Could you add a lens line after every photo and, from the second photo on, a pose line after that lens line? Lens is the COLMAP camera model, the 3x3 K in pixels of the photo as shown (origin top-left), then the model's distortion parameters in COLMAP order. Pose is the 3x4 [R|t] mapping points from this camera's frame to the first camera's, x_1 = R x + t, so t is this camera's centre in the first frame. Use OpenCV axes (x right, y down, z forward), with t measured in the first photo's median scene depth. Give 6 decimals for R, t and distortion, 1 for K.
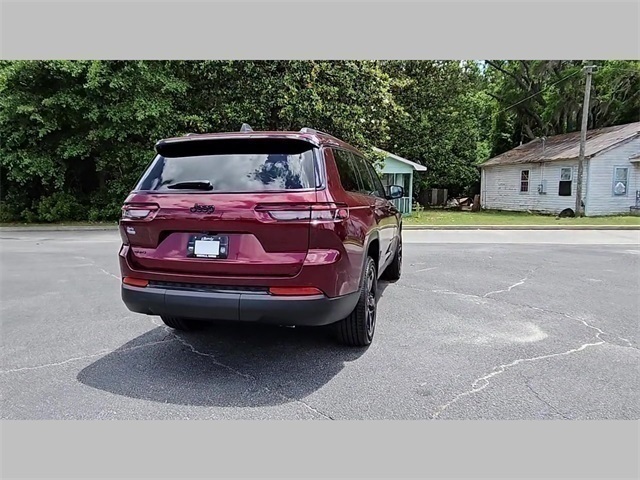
lens RADIAL K [[437.4, 0, 310.3], [0, 437.4, 240.5], [0, 0, 1]] dist [0.006564, -0.003165]
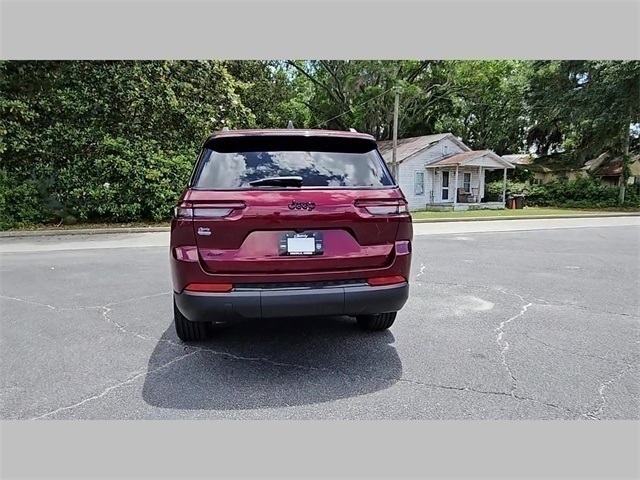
lens RADIAL K [[437.4, 0, 310.3], [0, 437.4, 240.5], [0, 0, 1]] dist [0.006564, -0.003165]
pose [[0.910297, -0.047603, 0.411209, -0.111788], [0.048484, 0.998790, 0.008293, -0.000115], [-0.411106, 0.012388, 0.911503, 0.016020]]
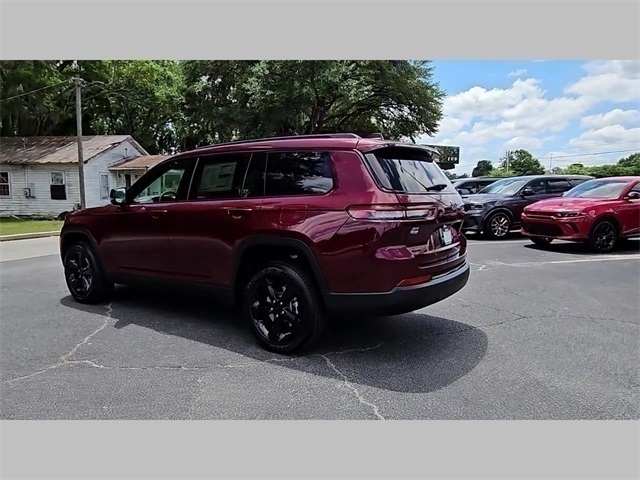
lens RADIAL K [[437.4, 0, 310.3], [0, 437.4, 240.5], [0, 0, 1]] dist [0.006564, -0.003165]
pose [[0.328183, -0.099556, 0.939353, -0.276511], [0.108508, 0.991821, 0.067207, -0.017970], [-0.938361, 0.079871, 0.336301, 0.169946]]
